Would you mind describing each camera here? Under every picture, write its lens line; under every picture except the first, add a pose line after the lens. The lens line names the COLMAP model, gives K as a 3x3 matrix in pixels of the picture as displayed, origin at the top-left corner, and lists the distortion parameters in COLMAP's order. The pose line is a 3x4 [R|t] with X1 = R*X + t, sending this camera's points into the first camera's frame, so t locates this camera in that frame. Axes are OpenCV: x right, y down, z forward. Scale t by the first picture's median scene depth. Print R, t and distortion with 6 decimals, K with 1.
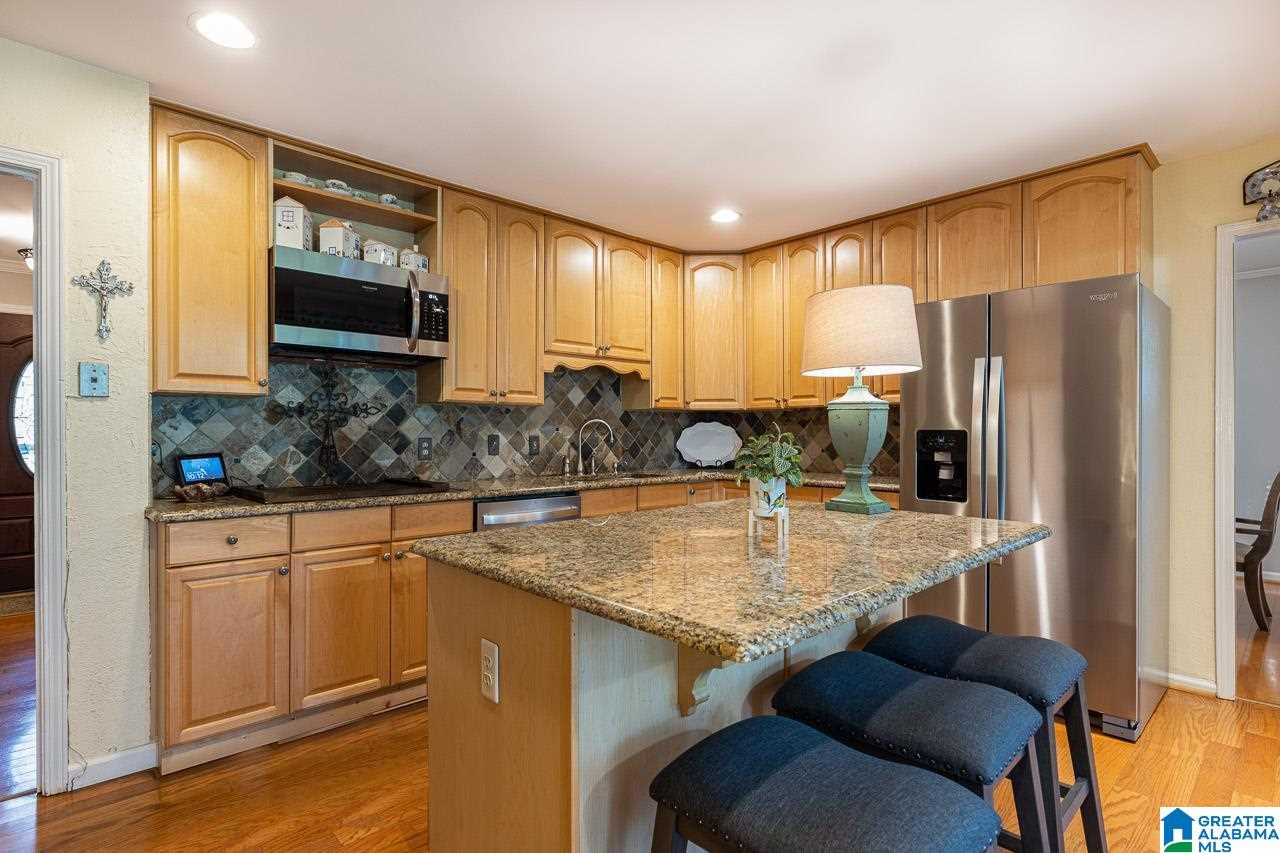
lens RADIAL K [[631.2, 0, 651.5], [0, 631.2, 433.4], [0, 0, 1]] dist [0.001474, -0.000398]
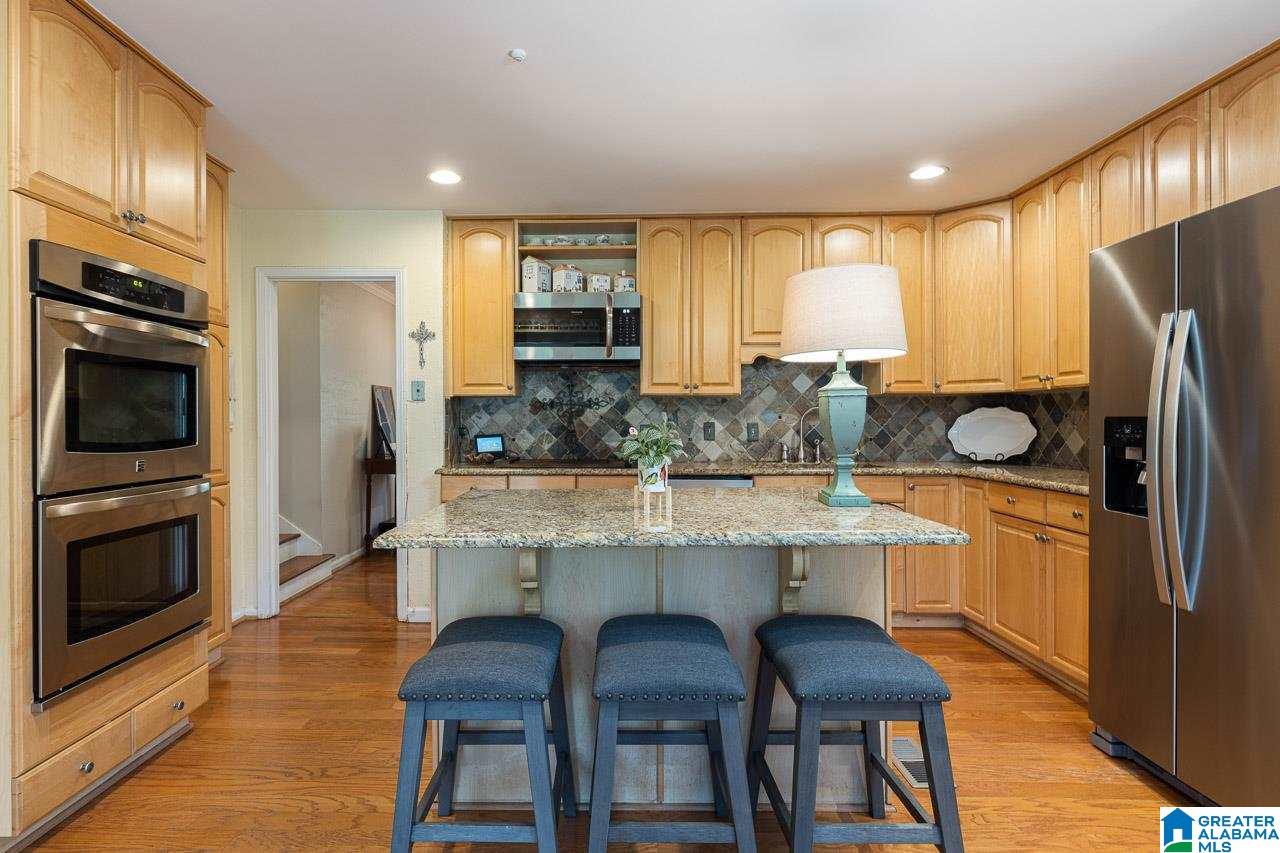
lens RADIAL K [[676.2, 0, 603.2], [0, 676.2, 424.8], [0, 0, 1]] dist [0.002437, -0.000165]
pose [[0.713085, 0.003715, -0.701068, 0.520394], [0.000748, 0.999981, 0.006059, -0.001053], [0.701077, -0.004845, 0.713069, 0.018295]]
